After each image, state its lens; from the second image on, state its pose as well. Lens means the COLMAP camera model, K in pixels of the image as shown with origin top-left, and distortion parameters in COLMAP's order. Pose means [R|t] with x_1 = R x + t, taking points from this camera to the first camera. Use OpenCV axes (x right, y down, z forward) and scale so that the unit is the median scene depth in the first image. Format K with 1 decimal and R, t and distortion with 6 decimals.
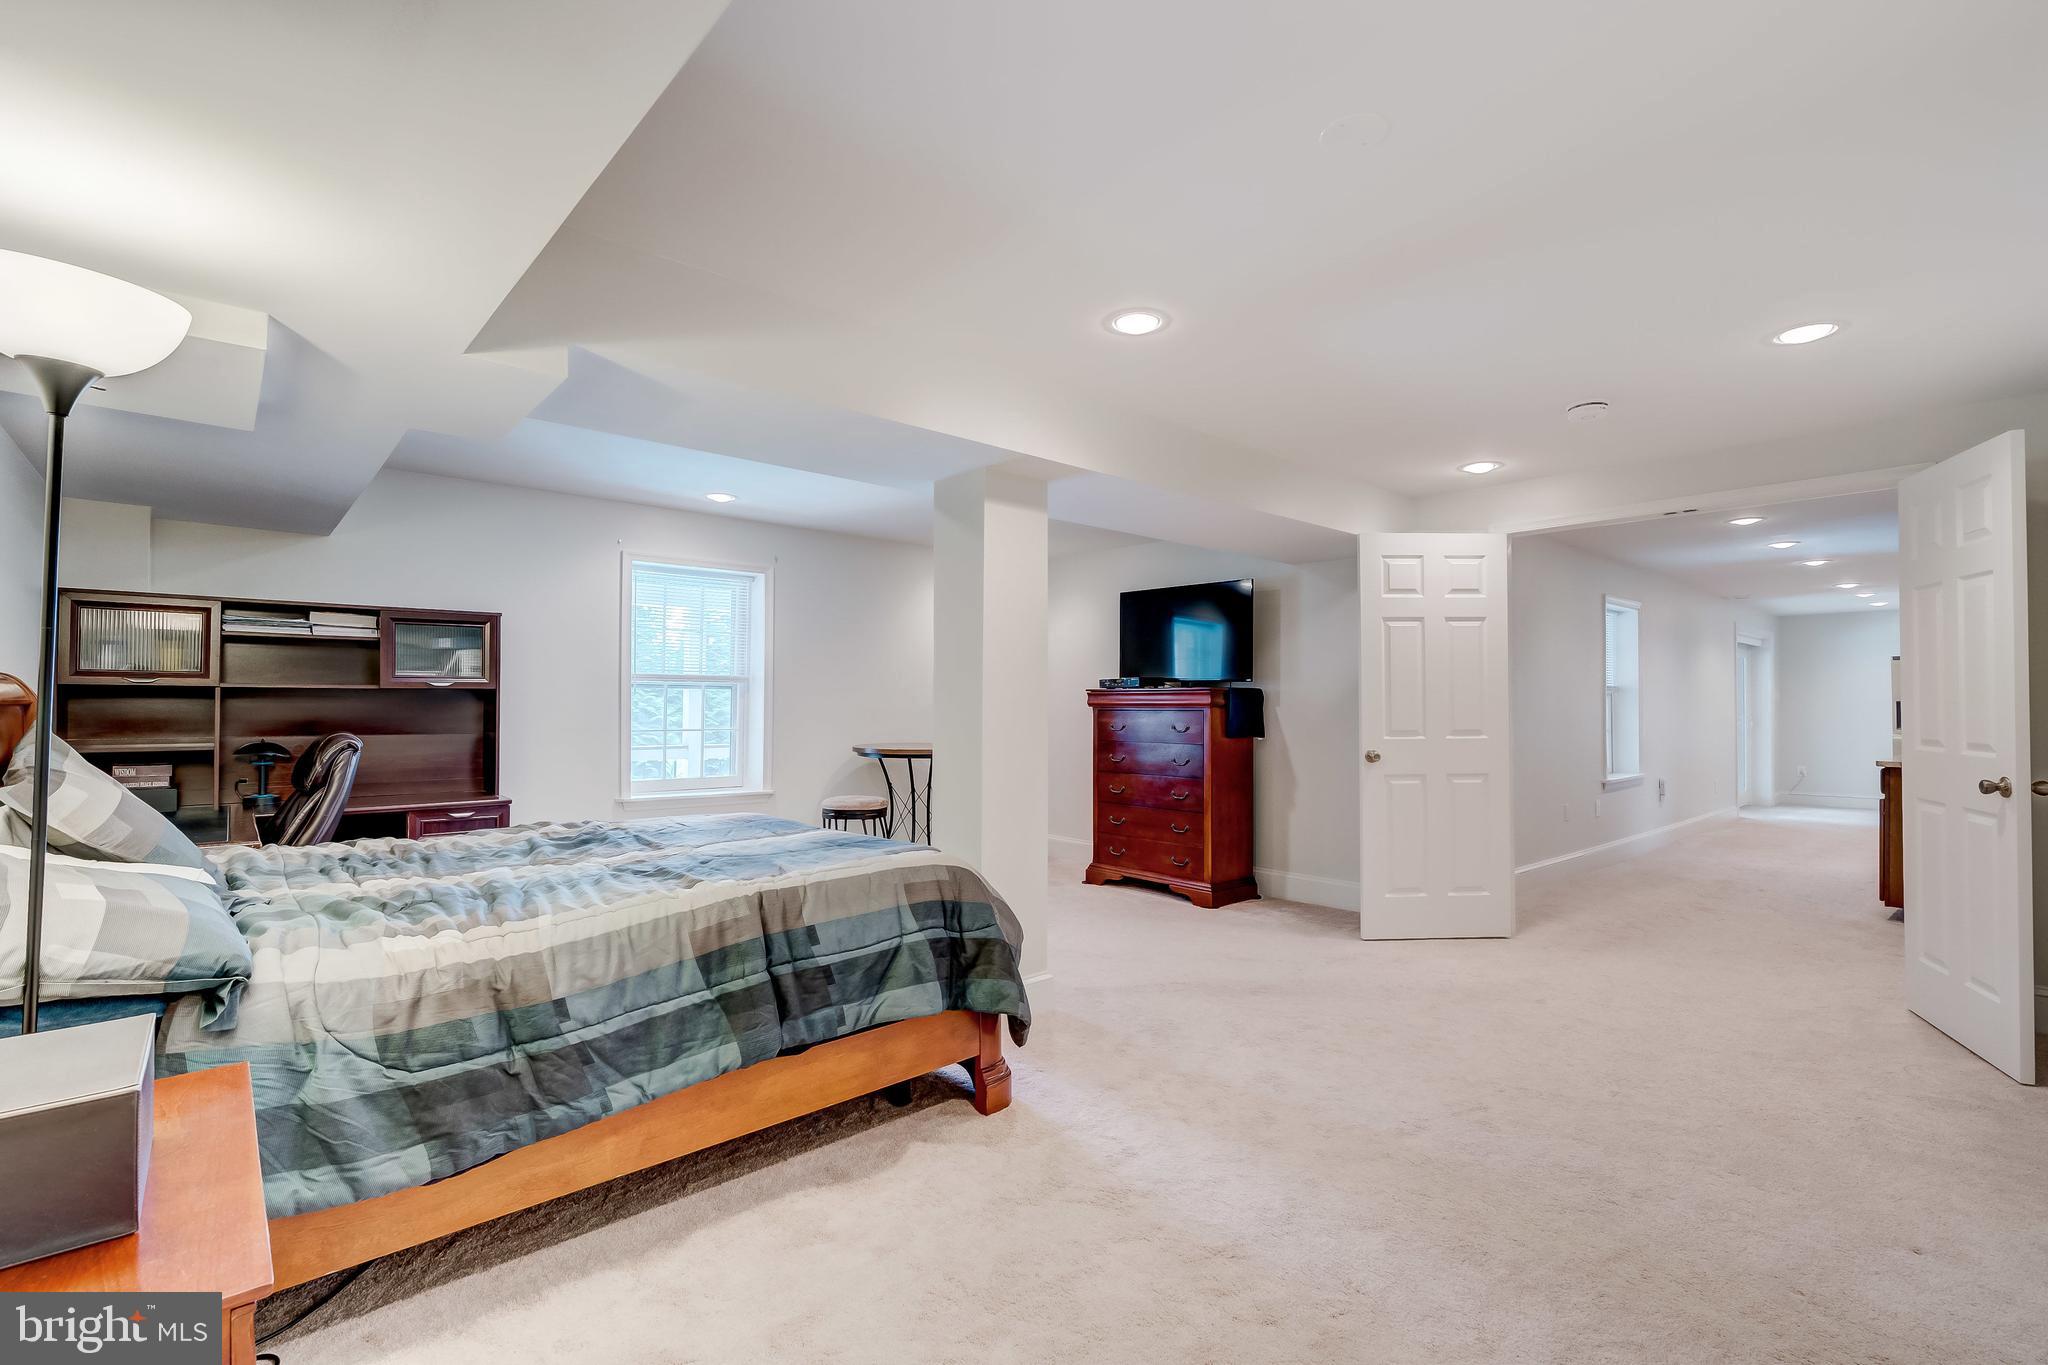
lens RADIAL K [[924.8, 0, 1018.0], [0, 924.8, 681.8], [0, 0, 1]] dist [-0.000229, 0.000184]
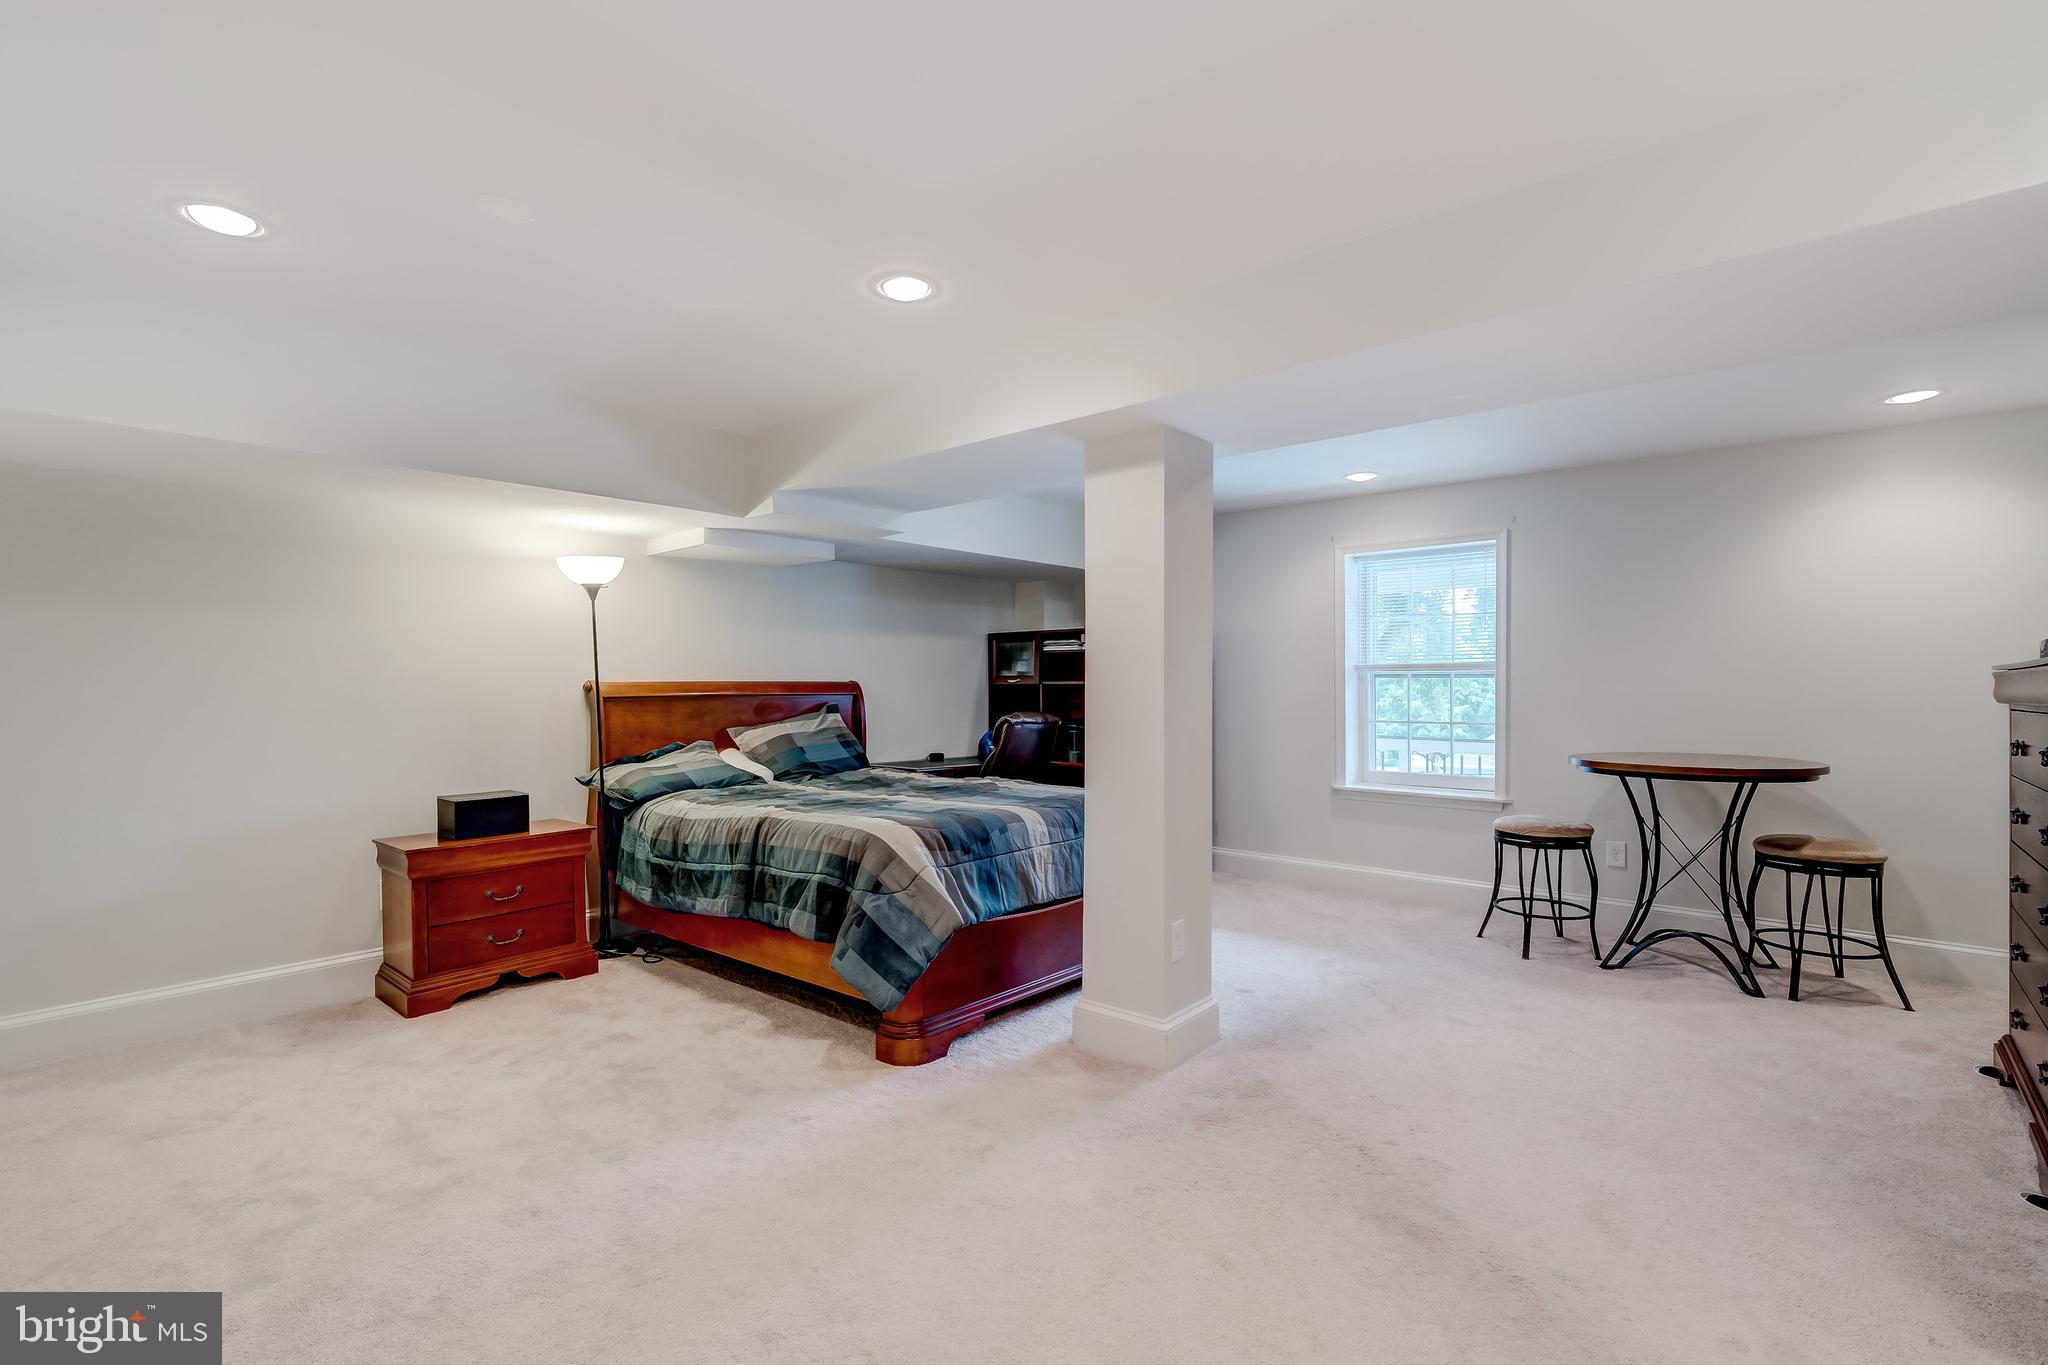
lens RADIAL K [[924.8, 0, 1015.4], [0, 924.8, 695.7], [0, 0, 1]] dist [-0.000229, 0.000184]
pose [[0.121812, -0.000435, -0.992553, 1.284375], [0.023120, 0.999730, 0.002399, 0.028666], [0.992284, -0.023240, 0.121789, 1.202408]]
